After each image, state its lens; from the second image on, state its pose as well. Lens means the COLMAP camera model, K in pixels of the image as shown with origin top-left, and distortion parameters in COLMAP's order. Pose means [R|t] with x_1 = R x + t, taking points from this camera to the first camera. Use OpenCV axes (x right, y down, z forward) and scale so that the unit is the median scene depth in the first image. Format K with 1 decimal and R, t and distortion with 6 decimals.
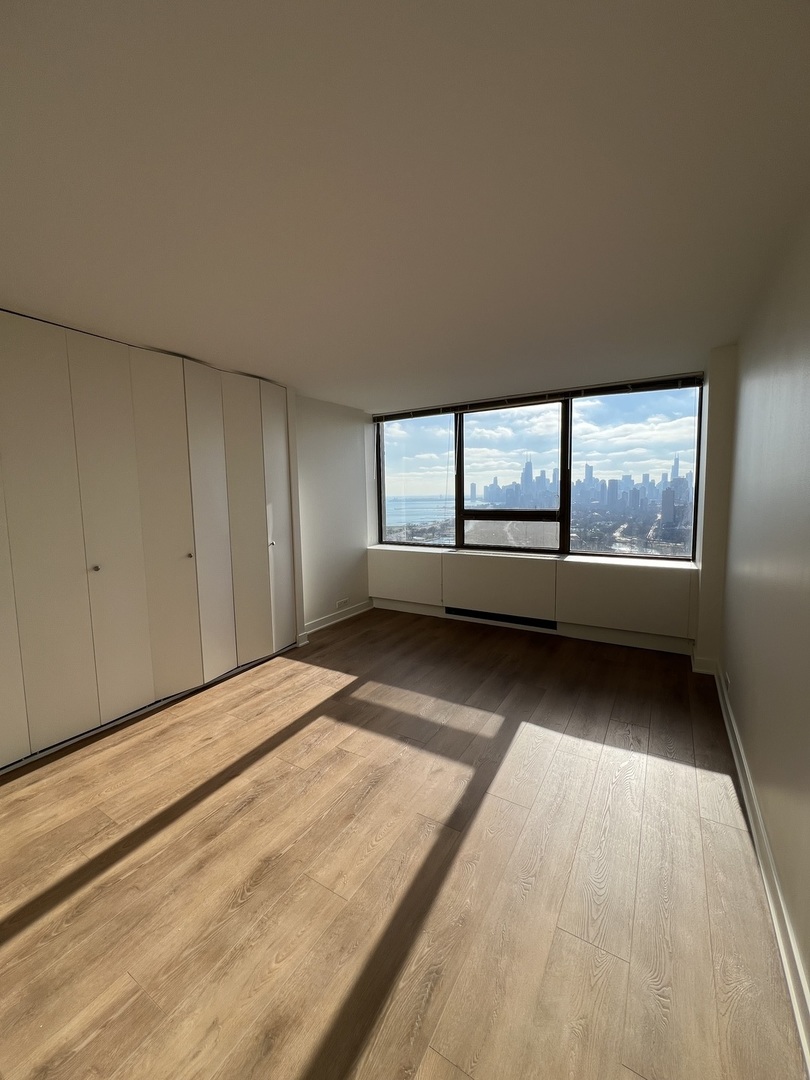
lens RADIAL K [[441.0, 0, 405.0], [0, 441.0, 540.0], [0, 0, 1]] dist [0.002036, -0.000100]
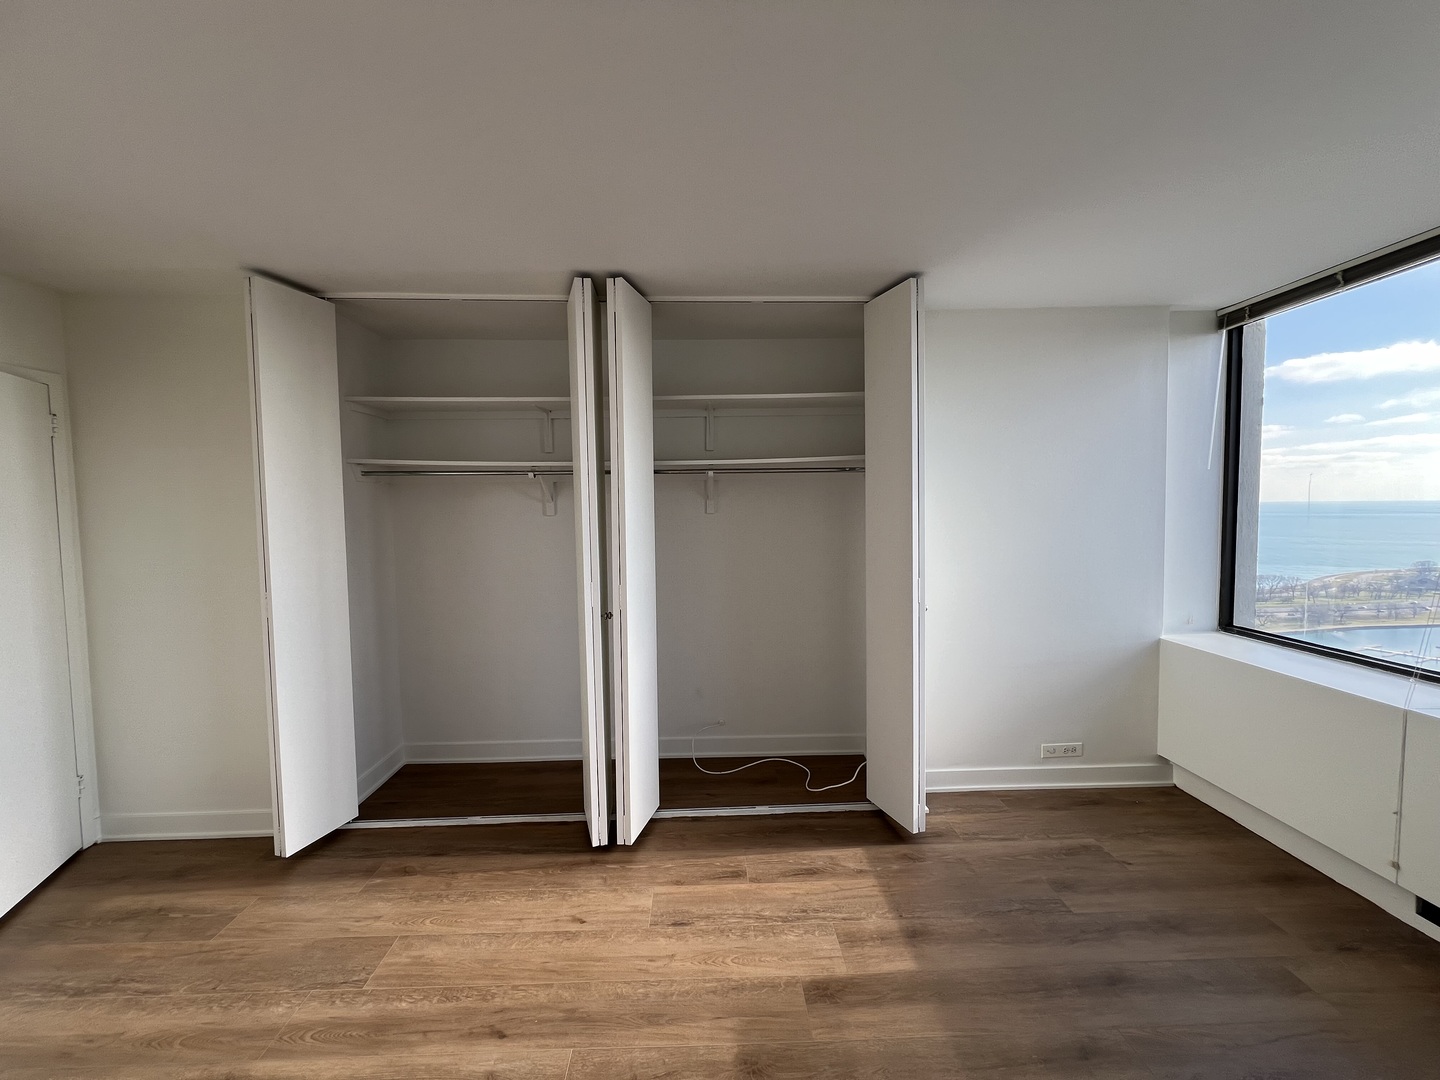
lens RADIAL K [[588.0, 0, 720.9], [0, 588.0, 521.2], [0, 0, 1]] dist [0.002036, -0.000100]
pose [[0.538388, 0.031596, -0.842105, 0.171724], [-0.085391, 0.996199, -0.017216, -0.047764], [0.838360, 0.081177, 0.539039, 0.395439]]
